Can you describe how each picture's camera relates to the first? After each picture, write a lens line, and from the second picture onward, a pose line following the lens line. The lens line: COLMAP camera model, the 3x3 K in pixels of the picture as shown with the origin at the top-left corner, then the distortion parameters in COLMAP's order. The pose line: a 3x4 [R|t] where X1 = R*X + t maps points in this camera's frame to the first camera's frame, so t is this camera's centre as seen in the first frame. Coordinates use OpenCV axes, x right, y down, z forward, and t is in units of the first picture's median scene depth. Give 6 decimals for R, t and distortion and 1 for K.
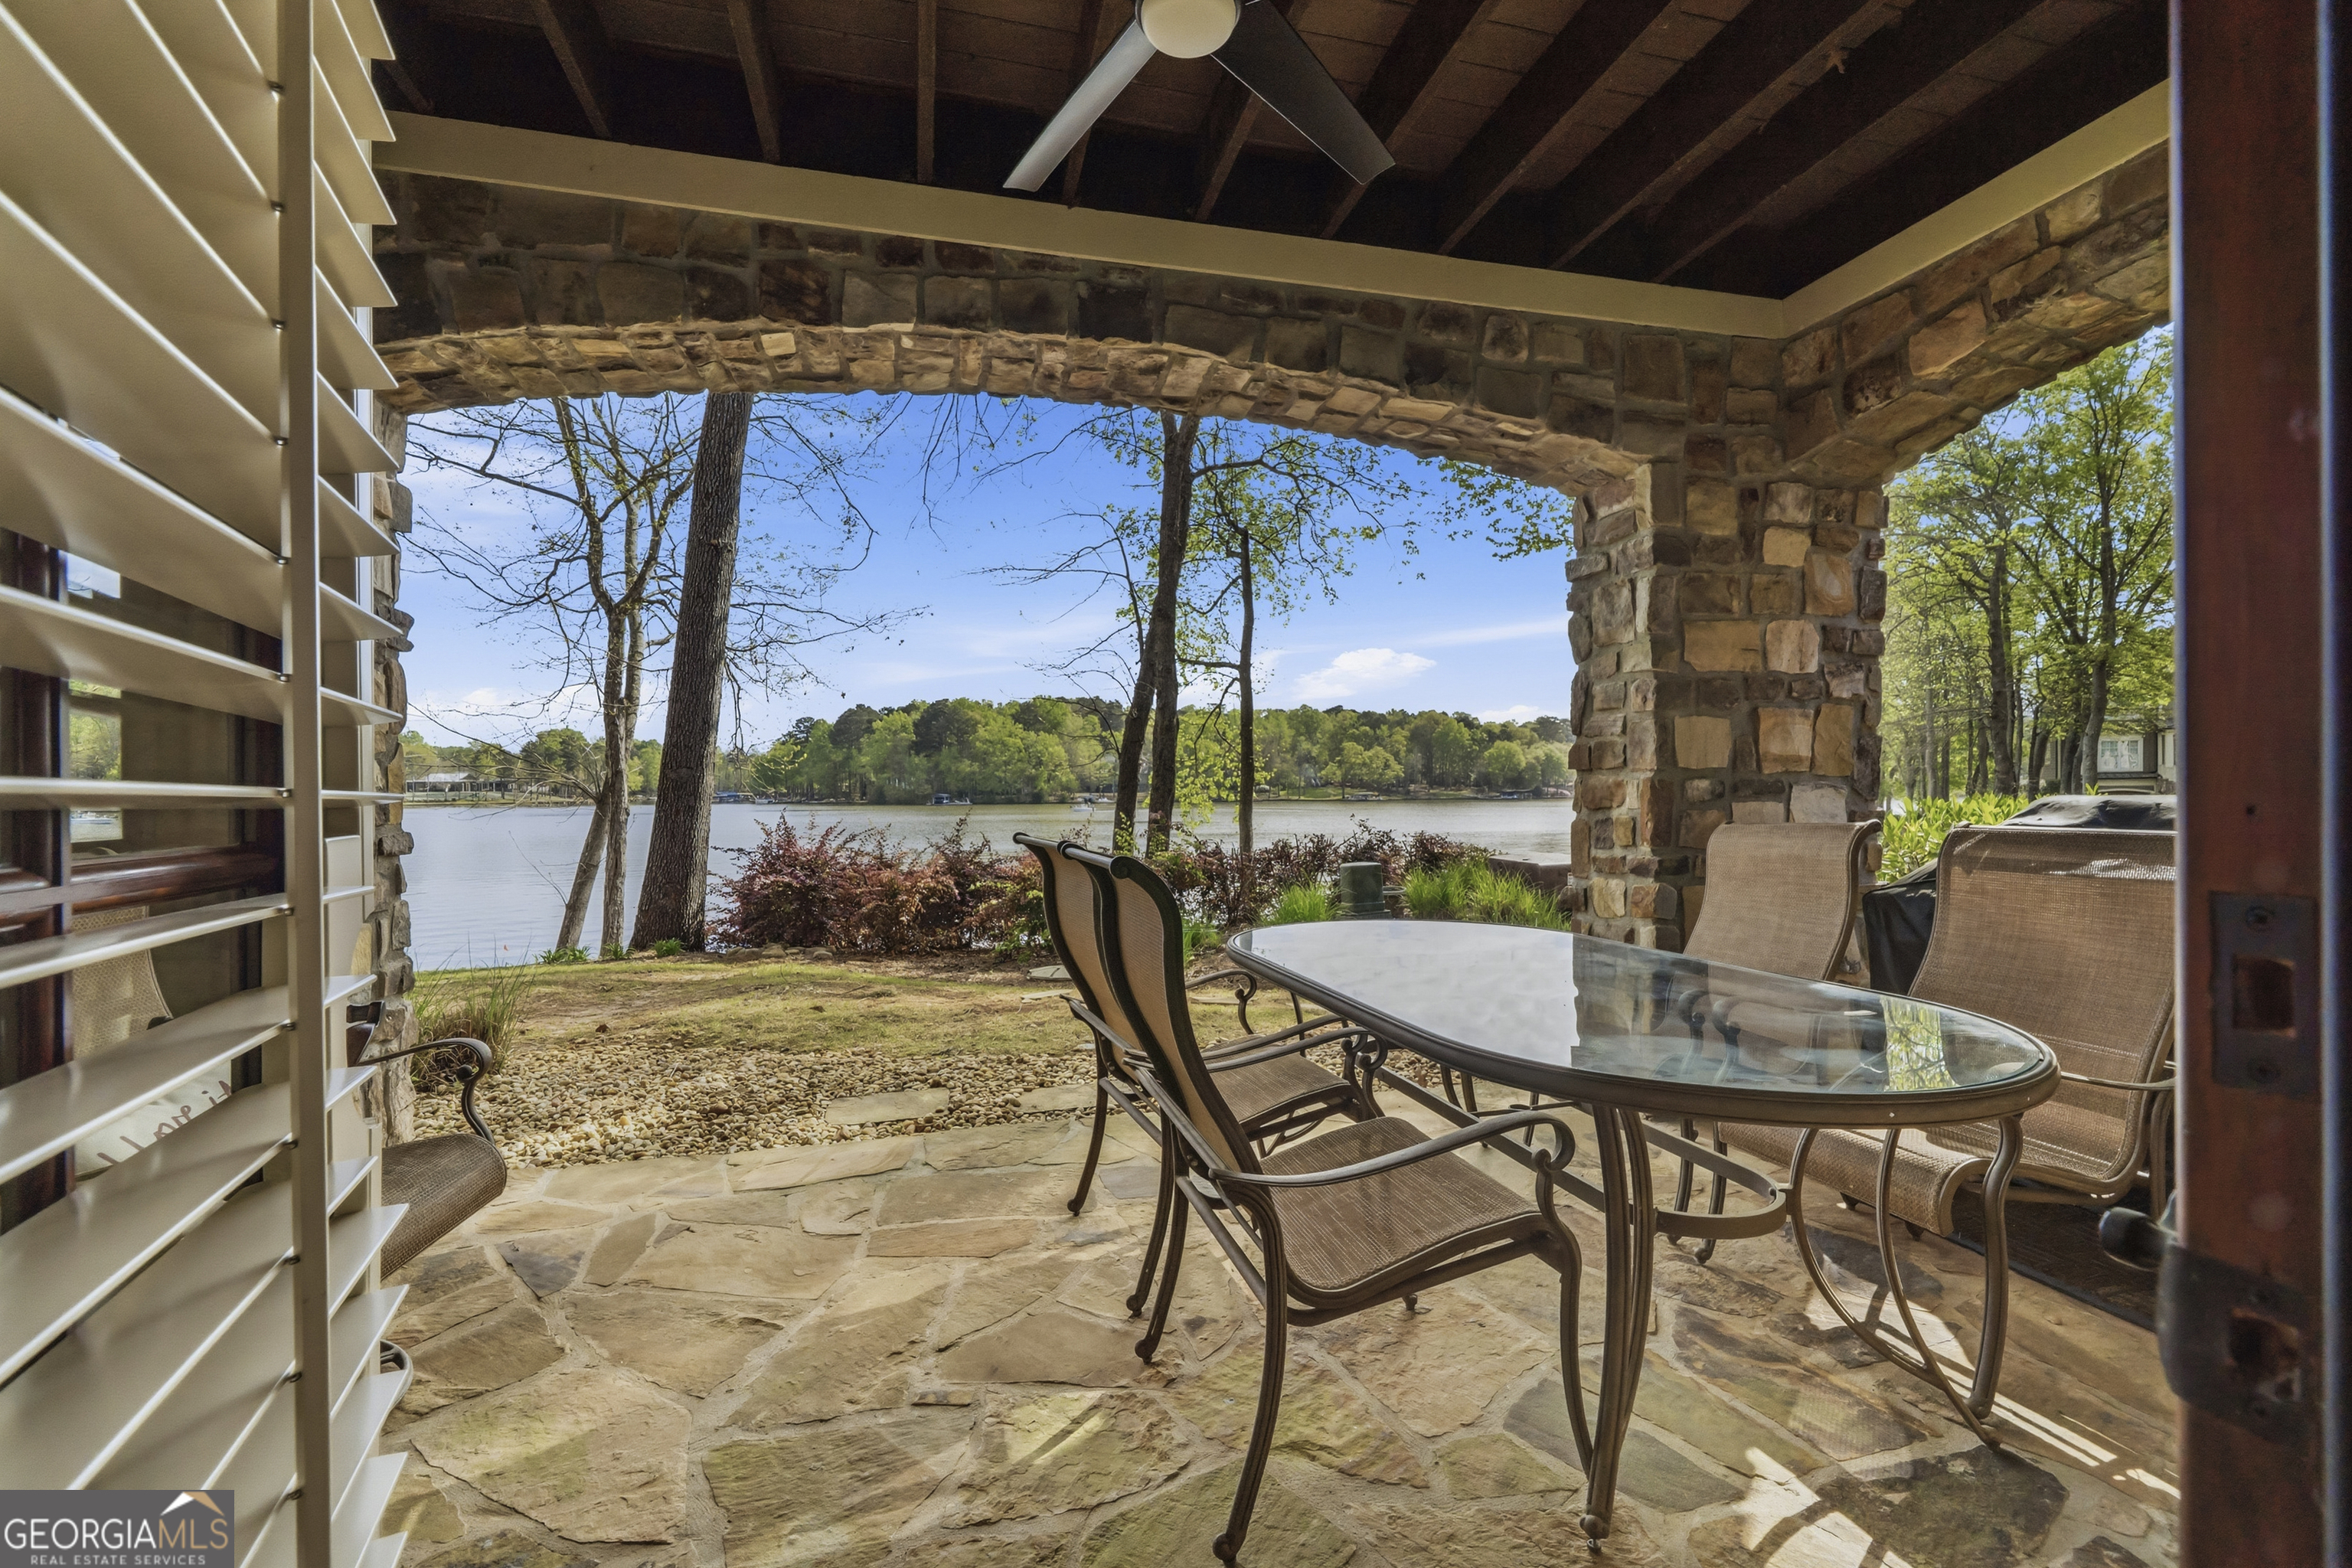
lens RADIAL K [[998.8, 0, 1177.4], [0, 998.8, 799.9], [0, 0, 1]] dist [0.002056, 0.000143]
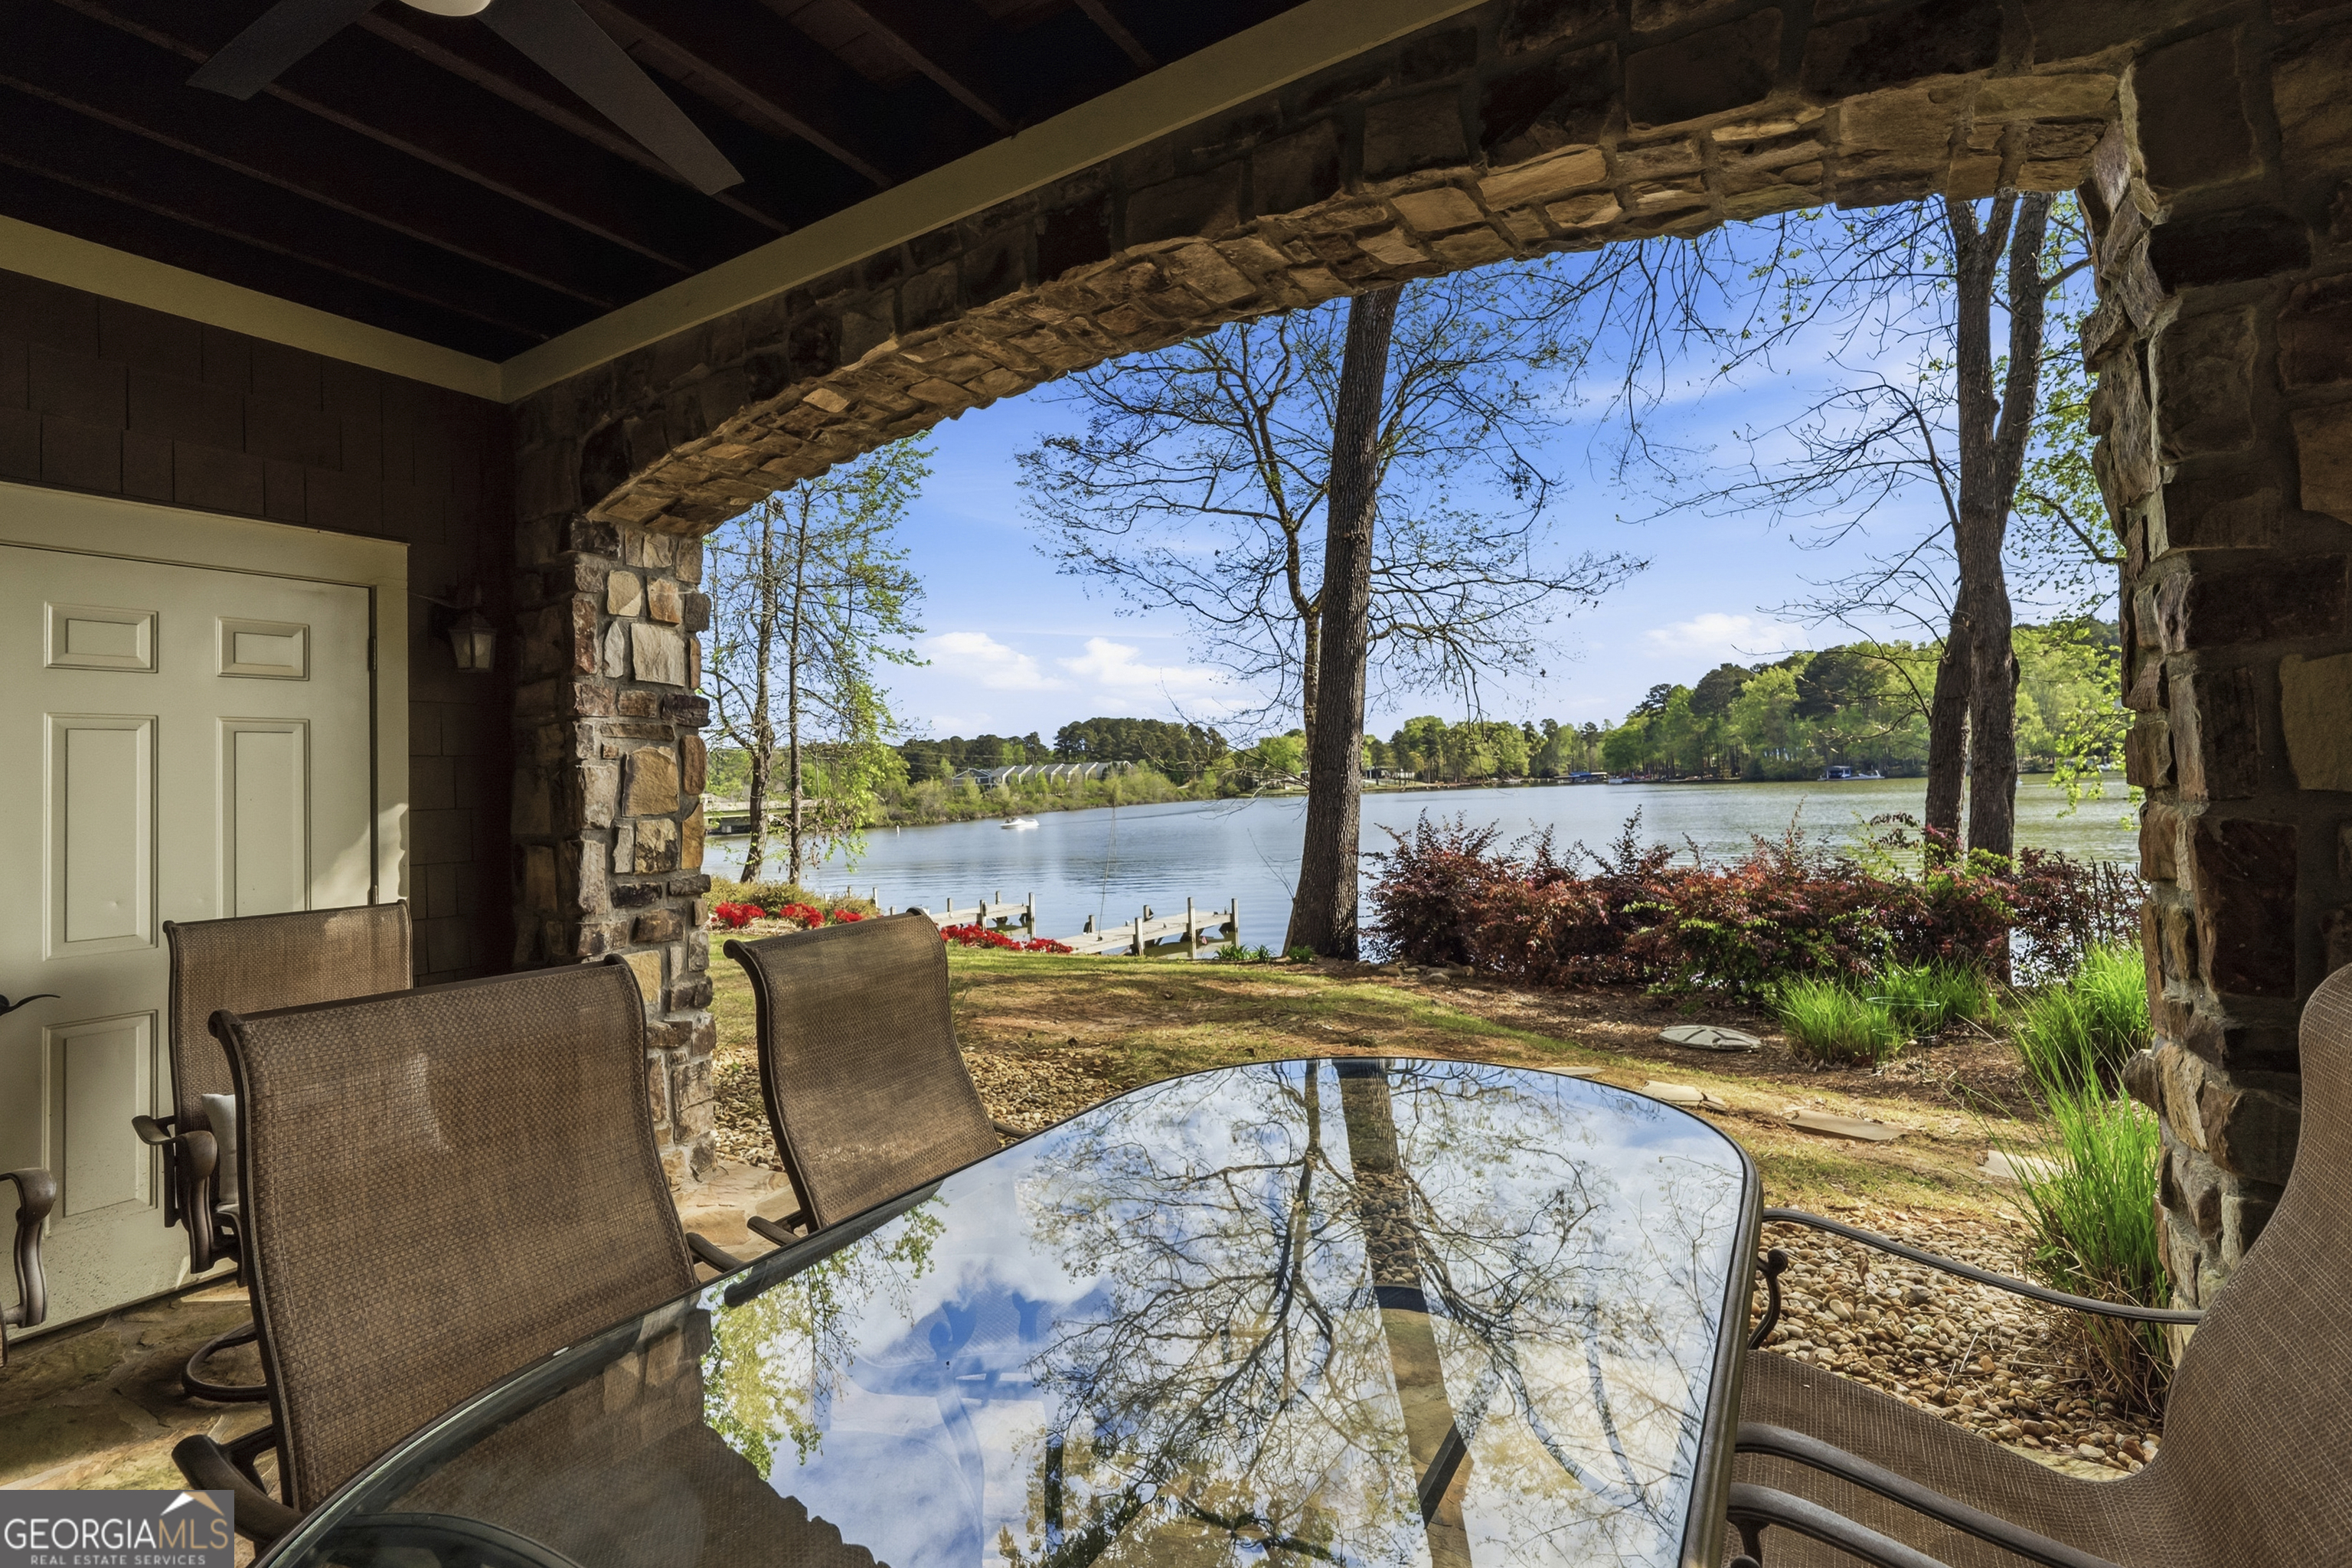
lens RADIAL K [[1098.2, 0, 1161.4], [0, 1098.2, 739.5], [0, 0, 1]] dist [0.002130, 0.000045]
pose [[0.698451, -0.054938, -0.713546, 0.158118], [0.029538, 0.998413, -0.047956, -0.014199], [0.715048, 0.012418, 0.698965, 0.124341]]
